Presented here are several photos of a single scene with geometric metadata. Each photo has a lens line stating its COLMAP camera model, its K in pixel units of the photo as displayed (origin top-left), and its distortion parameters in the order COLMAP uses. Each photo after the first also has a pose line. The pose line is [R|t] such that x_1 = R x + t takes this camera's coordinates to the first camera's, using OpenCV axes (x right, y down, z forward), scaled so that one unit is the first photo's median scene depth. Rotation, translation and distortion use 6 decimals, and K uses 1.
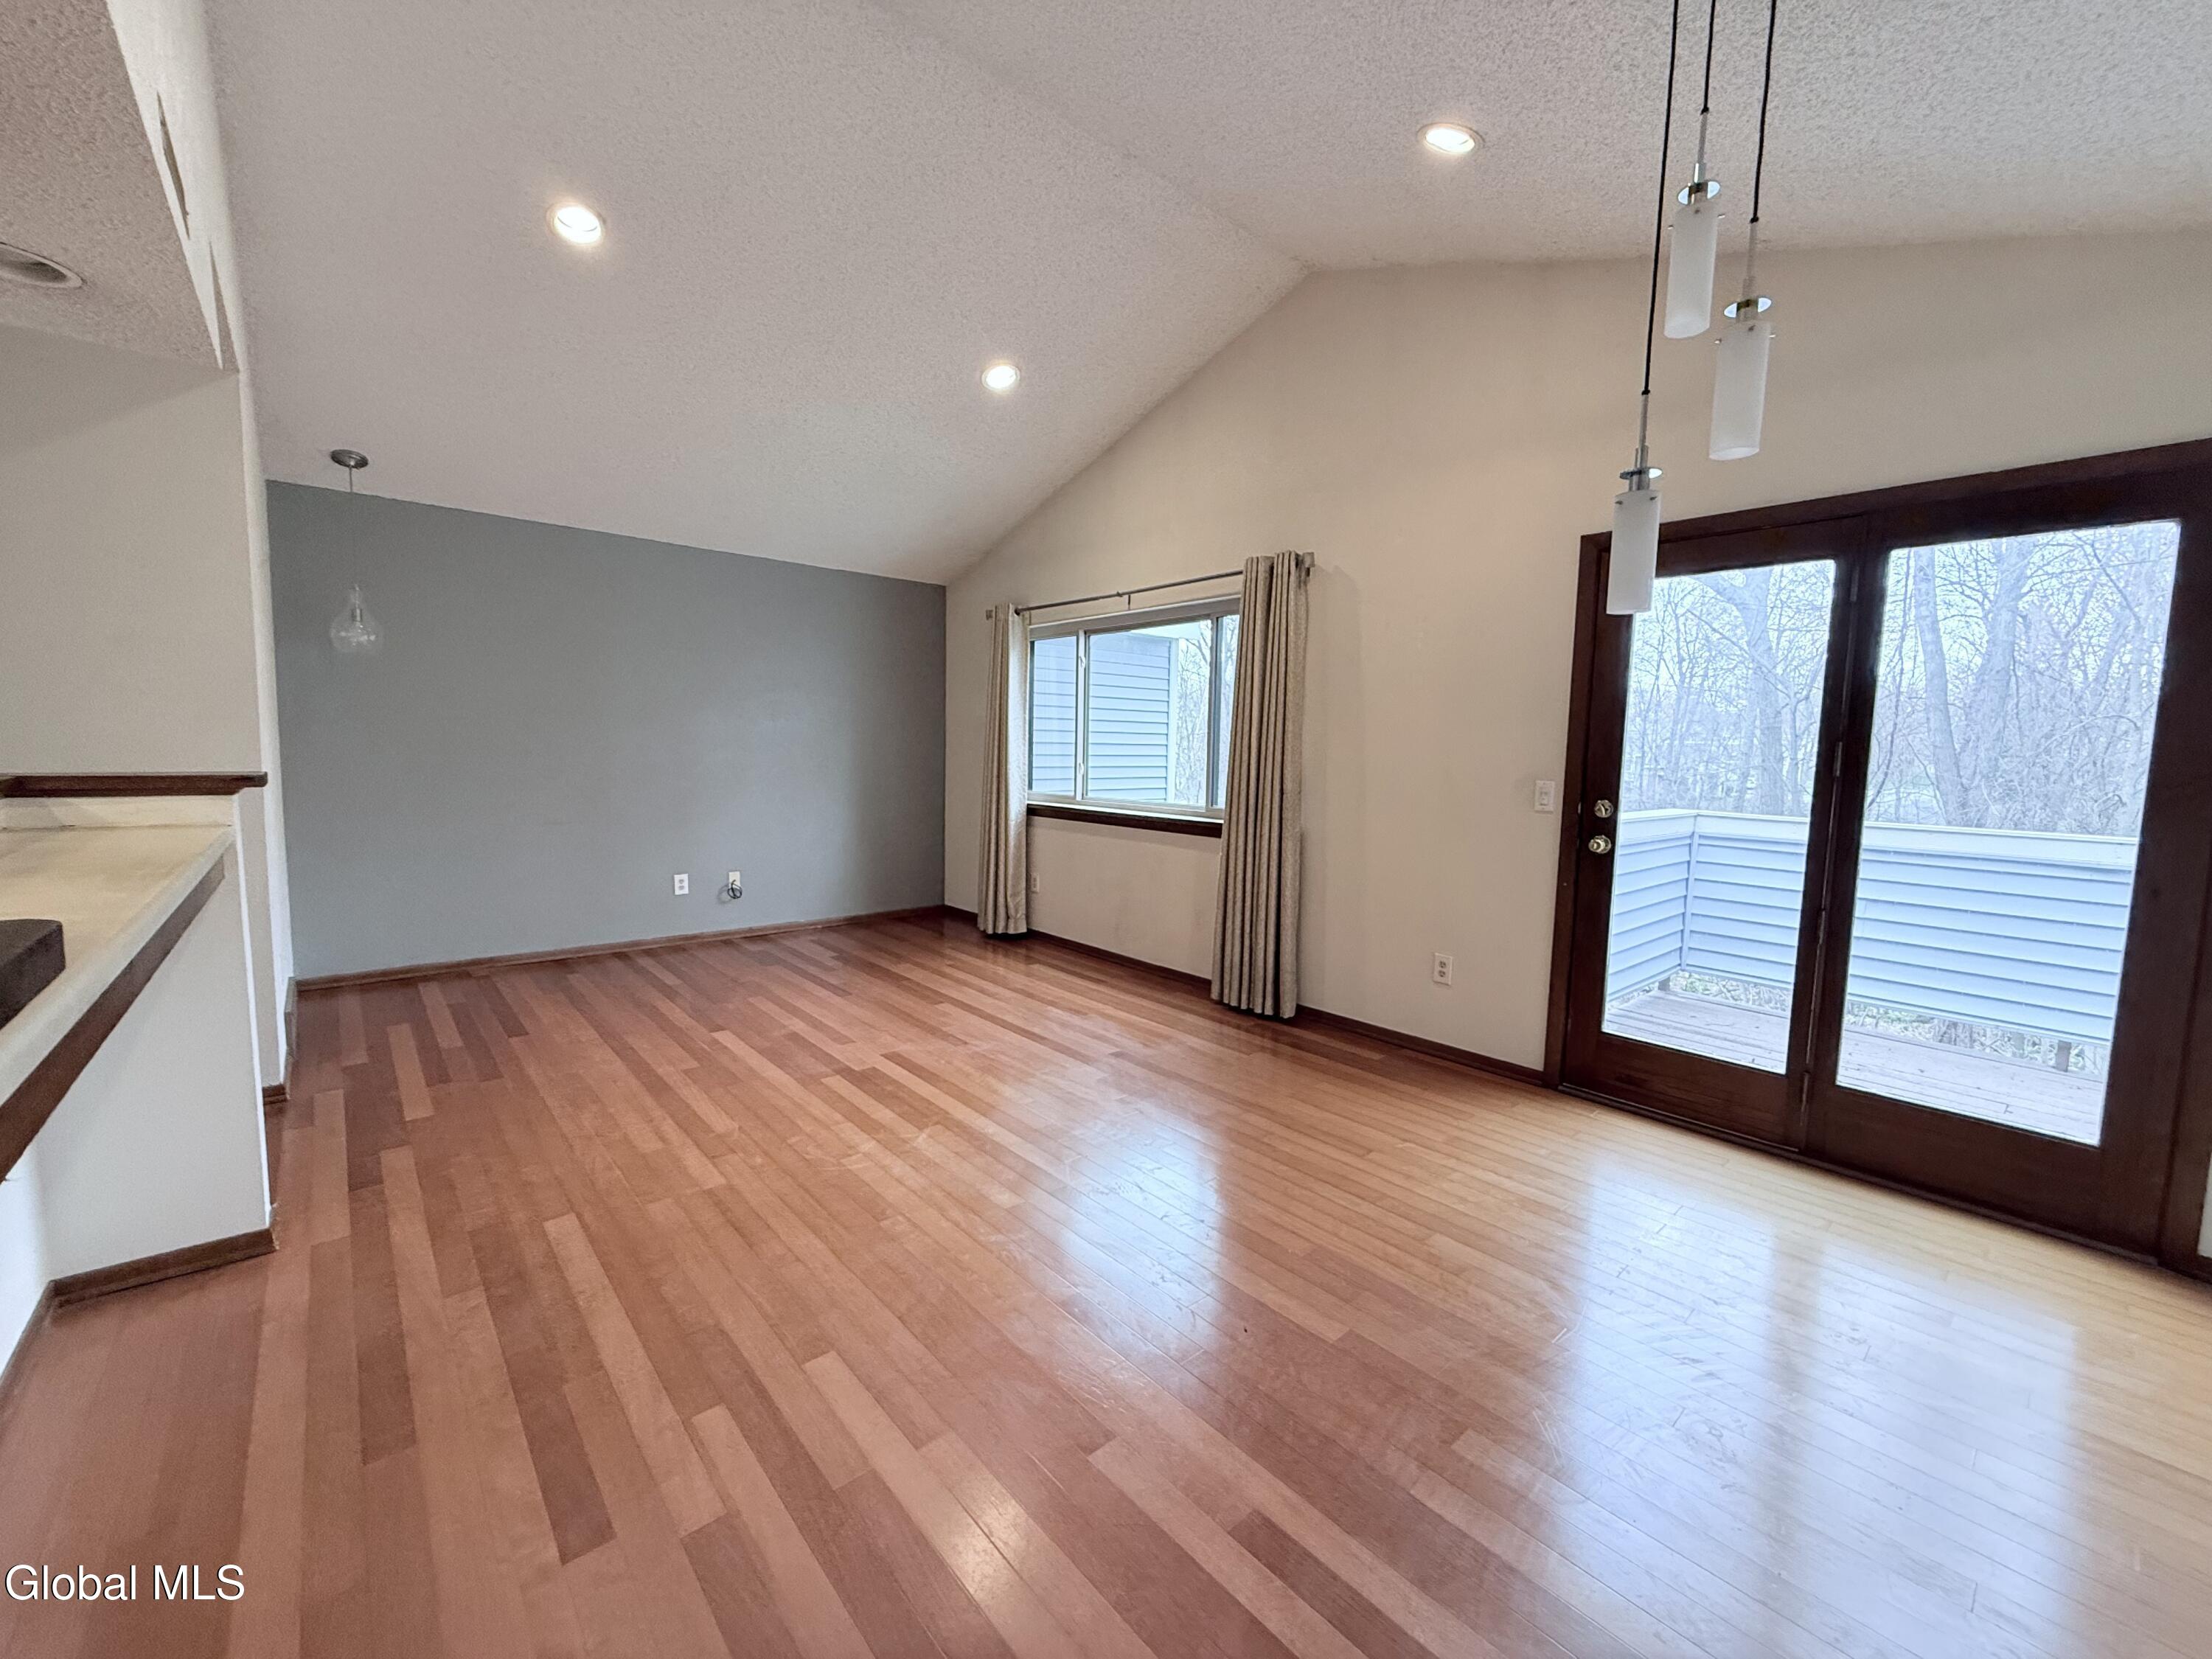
lens RADIAL K [[889.5, 0, 1090.8], [0, 889.5, 834.6], [0, 0, 1]] dist [0.002268, -0.000461]
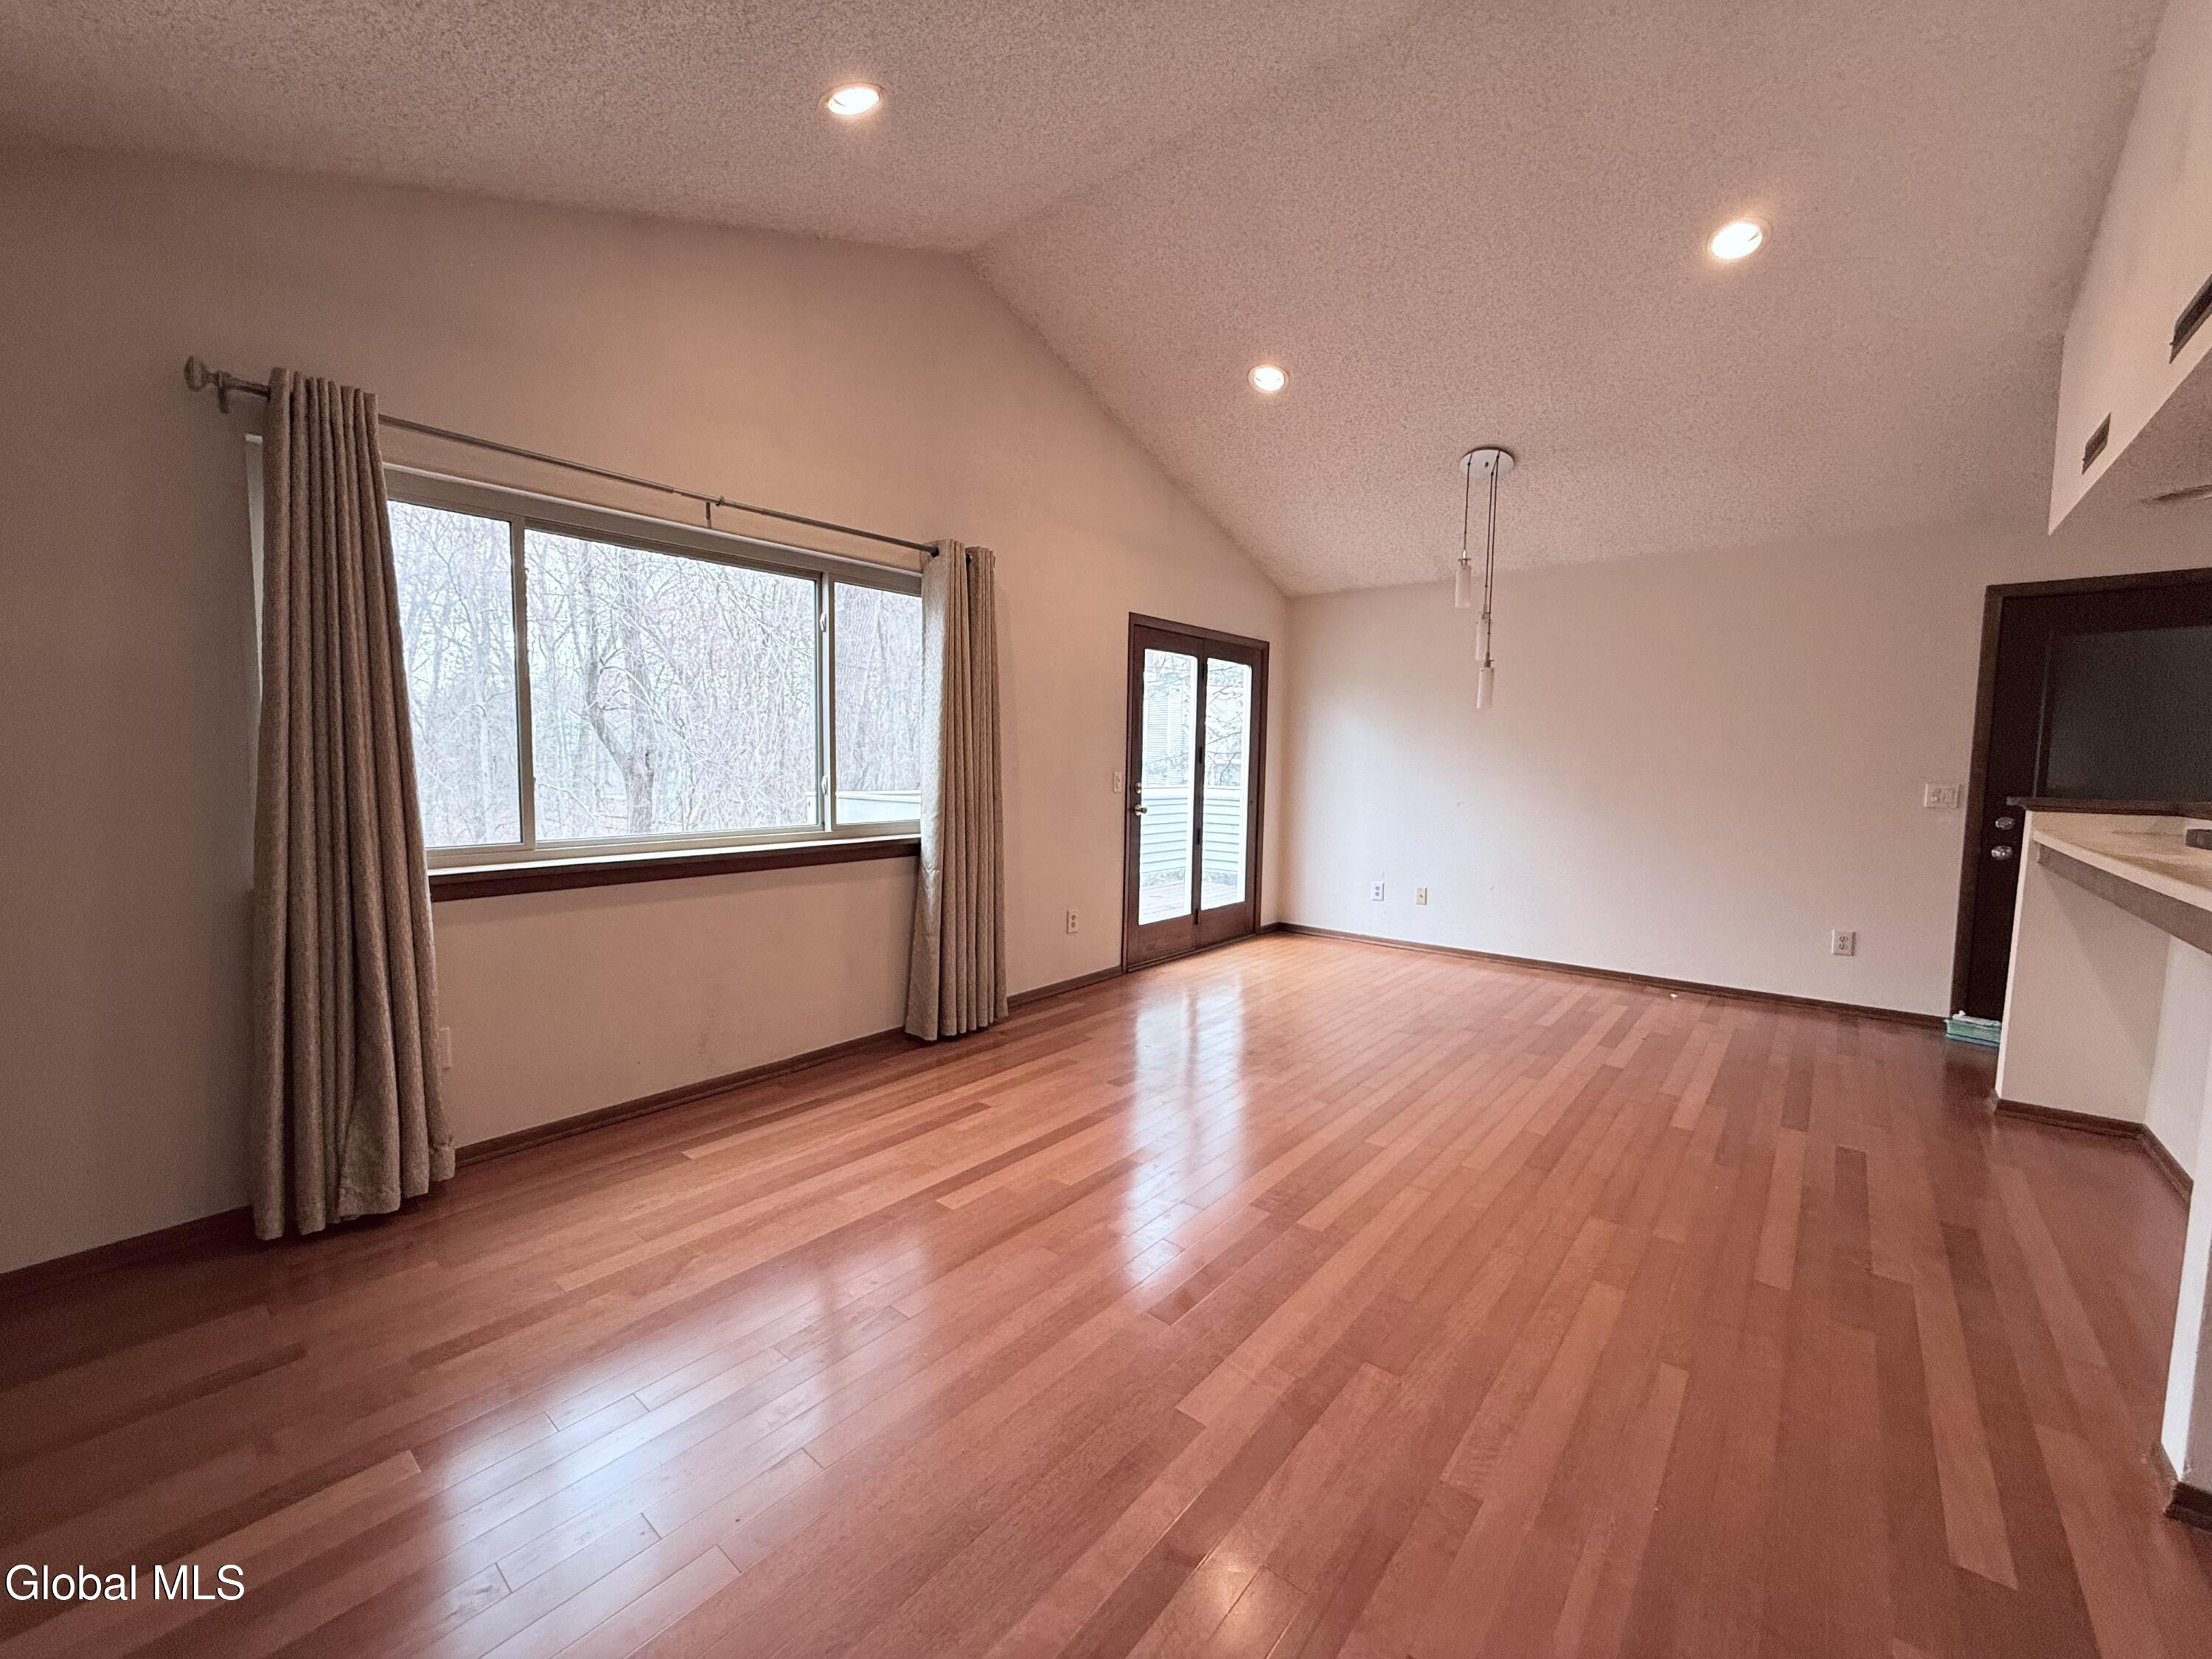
lens RADIAL K [[889.5, 0, 1101.5], [0, 889.5, 826.4], [0, 0, 1]] dist [0.002268, -0.000461]
pose [[-0.171506, -0.096162, 0.980479, -0.962391], [0.073199, 0.991230, 0.110021, -0.141154], [-0.982460, 0.090639, -0.162963, 1.287076]]
